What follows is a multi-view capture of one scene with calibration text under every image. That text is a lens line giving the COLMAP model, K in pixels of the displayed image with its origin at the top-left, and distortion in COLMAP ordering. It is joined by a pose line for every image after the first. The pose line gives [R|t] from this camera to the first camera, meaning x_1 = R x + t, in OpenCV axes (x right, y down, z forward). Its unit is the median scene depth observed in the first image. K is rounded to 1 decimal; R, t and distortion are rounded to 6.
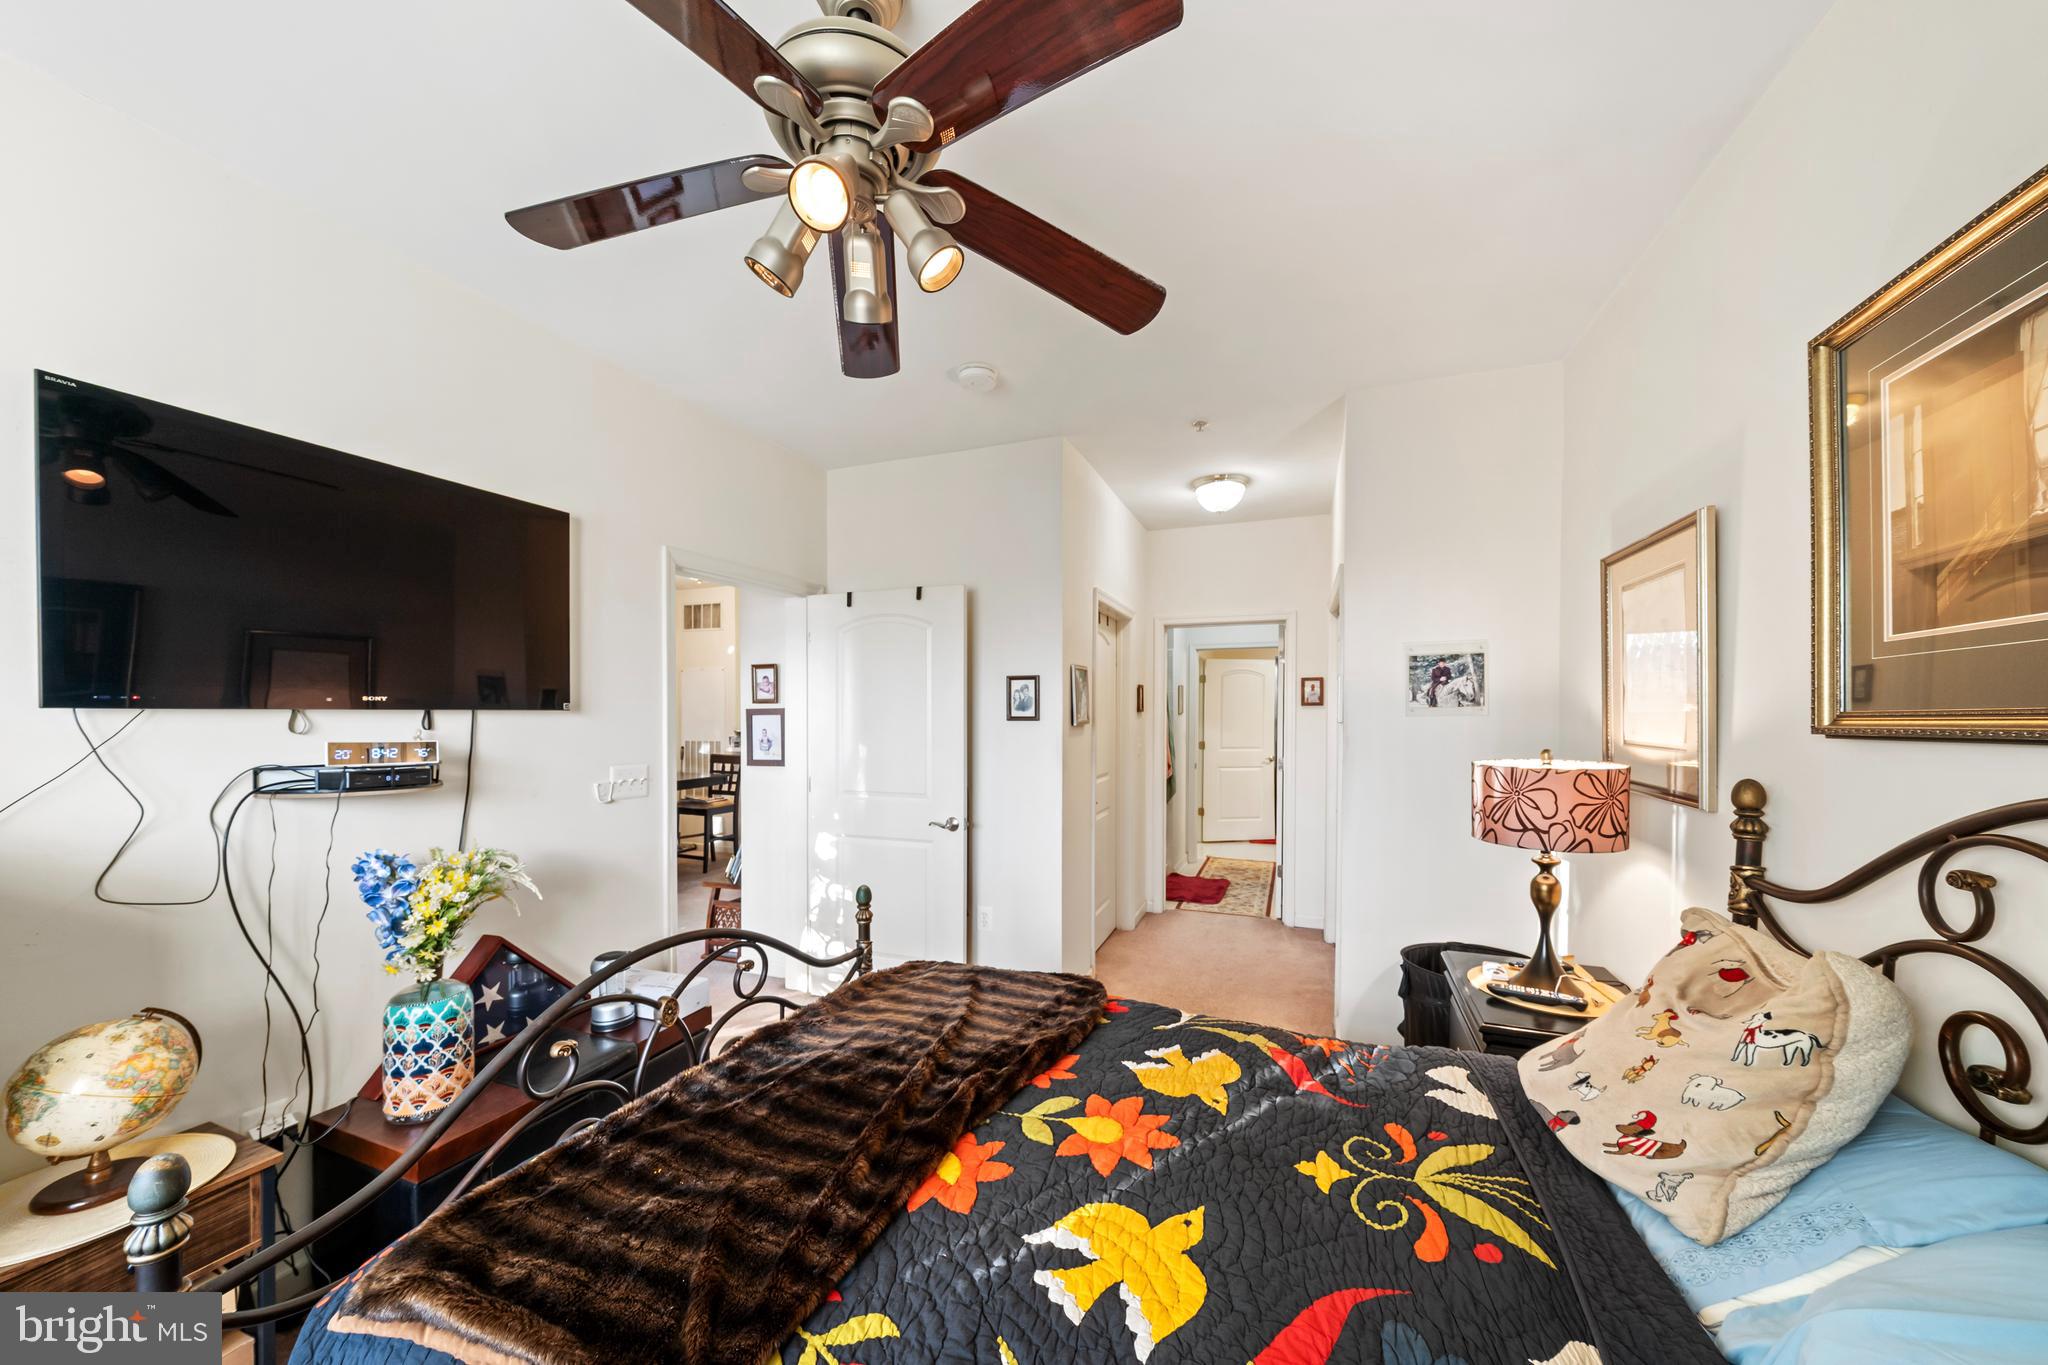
lens RADIAL K [[704.0, 0, 1036.4], [0, 704.0, 732.6], [0, 0, 1]] dist [-0.005638, 0.000177]
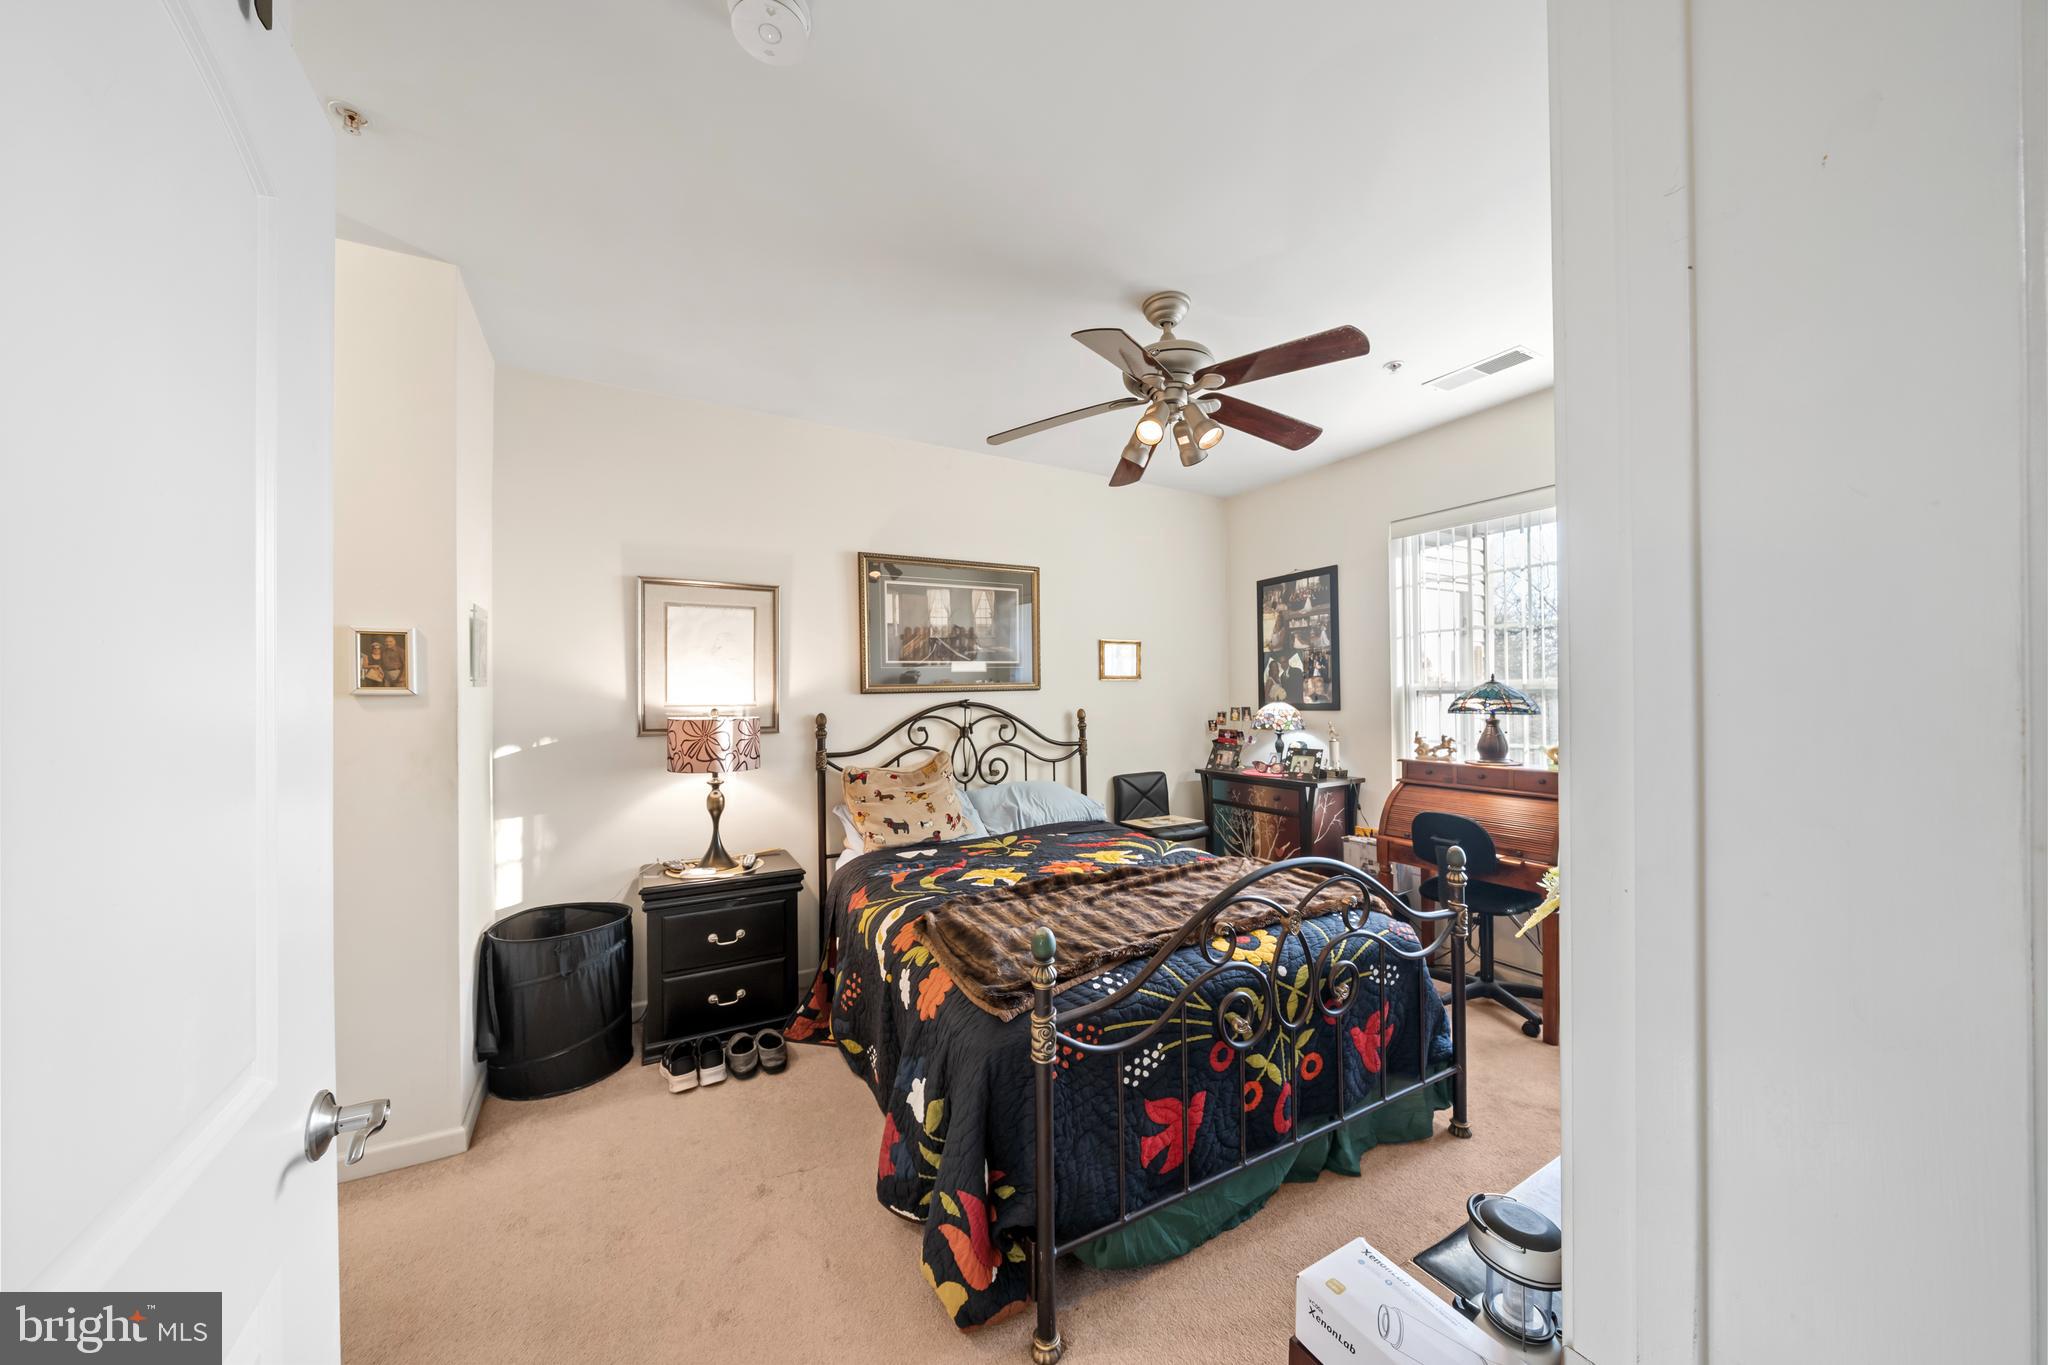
lens RADIAL K [[704.0, 0, 1021.9], [0, 704.0, 685.8], [0, 0, 1]] dist [-0.005638, 0.000177]
pose [[-0.762089, 0.017557, 0.647234, -0.715646], [0.027847, 0.999596, 0.005674, -0.013357], [-0.646873, 0.022348, -0.762270, 1.628294]]
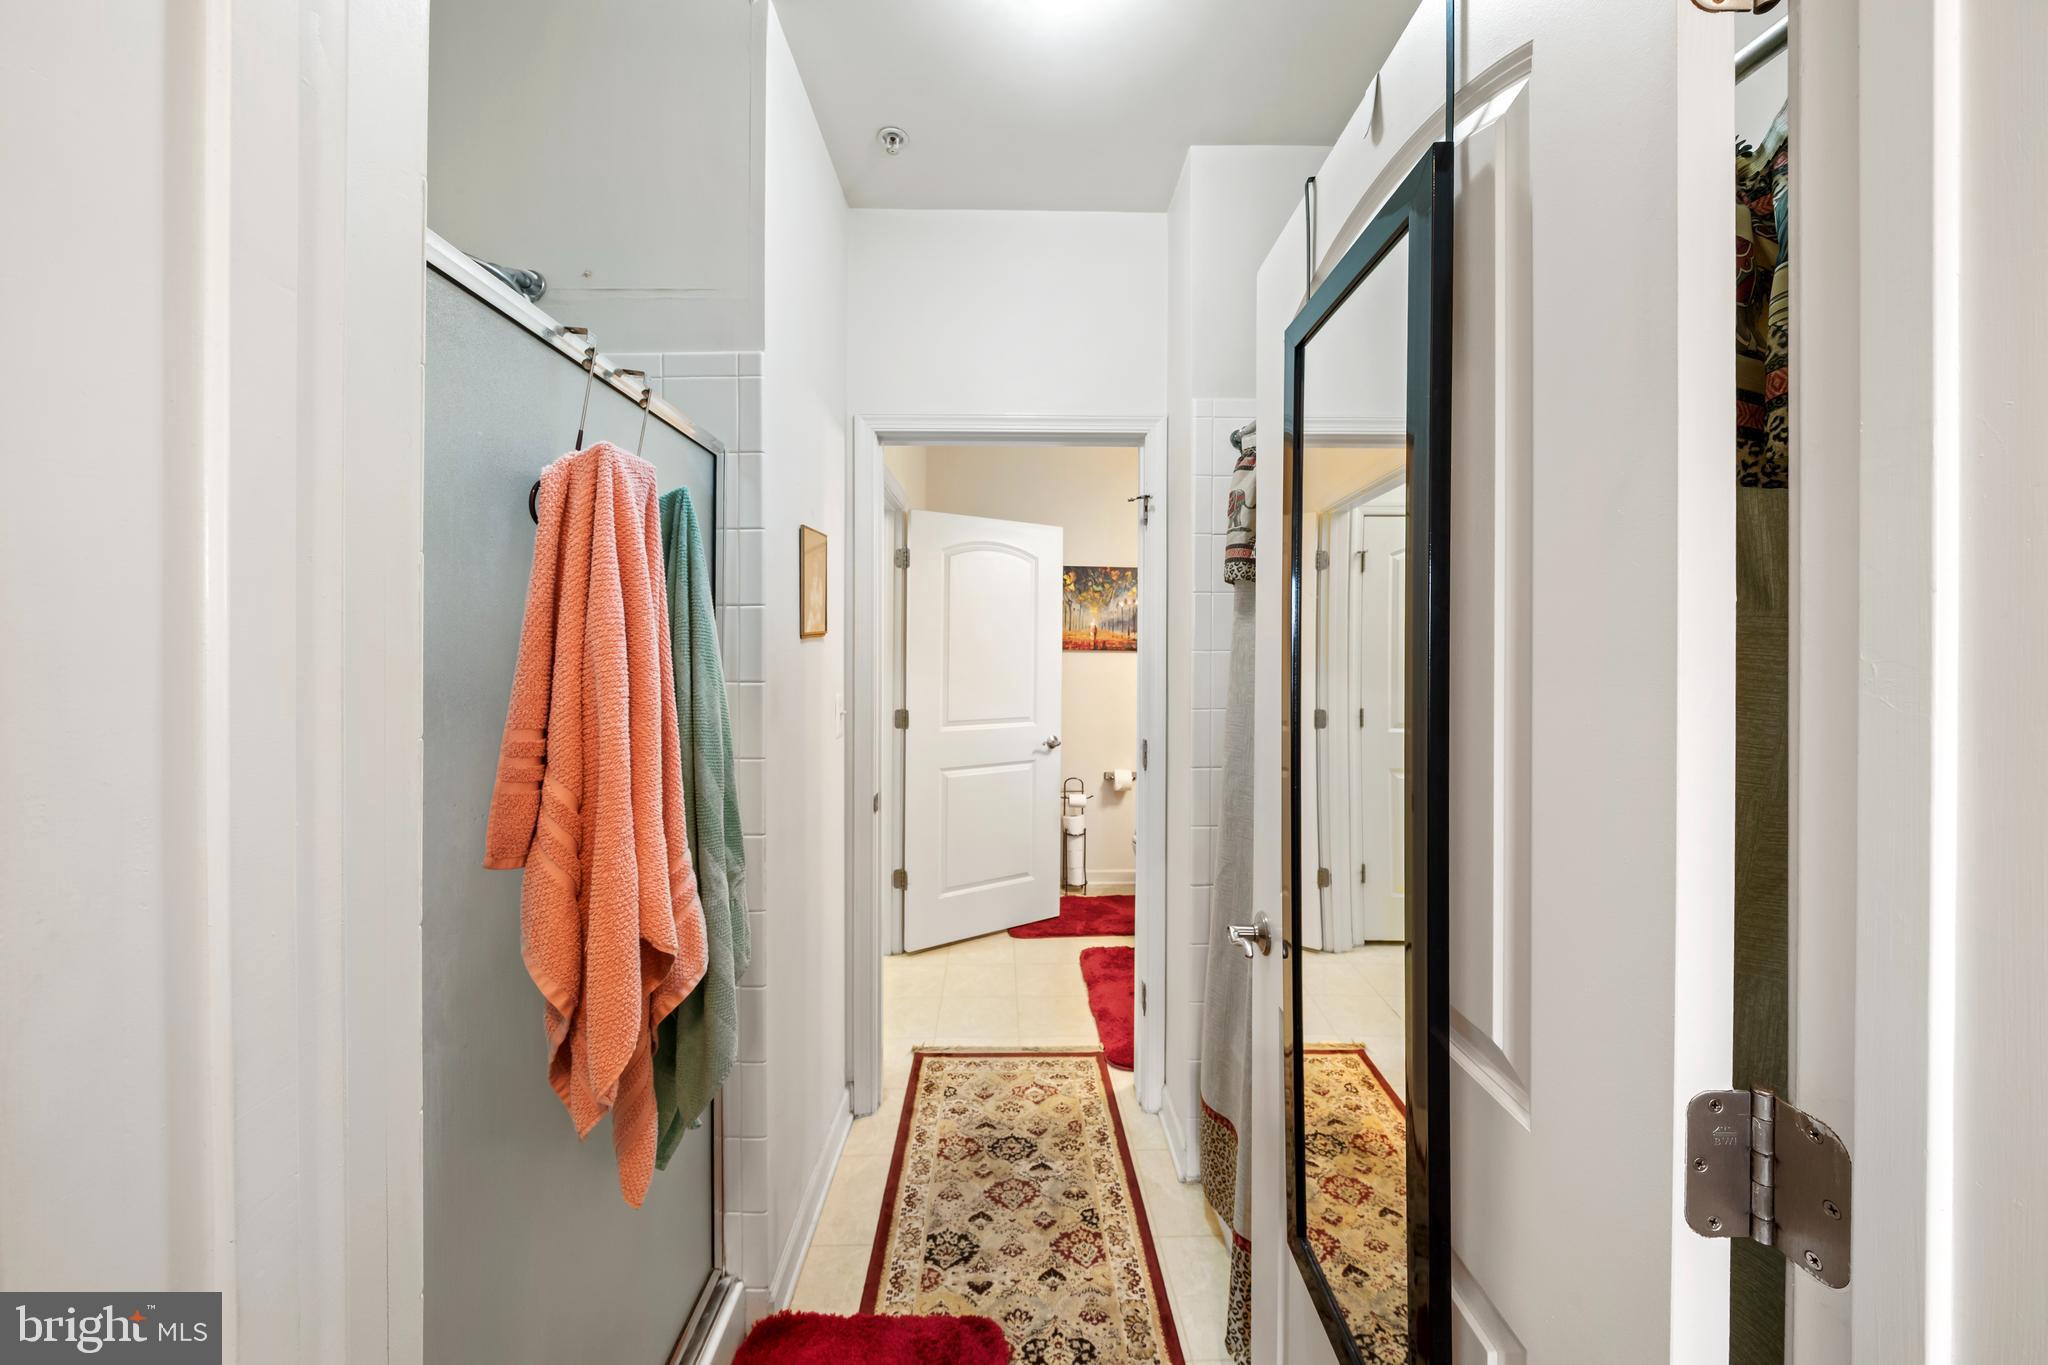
lens RADIAL K [[704.0, 0, 1014.3], [0, 704.0, 660.7], [0, 0, 1]] dist [-0.005638, 0.000177]
pose [[0.929450, 0.000399, 0.368947, 0.566409], [0.004343, 0.999918, -0.012024, -0.042484], [-0.368922, 0.012778, 0.929373, 2.317290]]
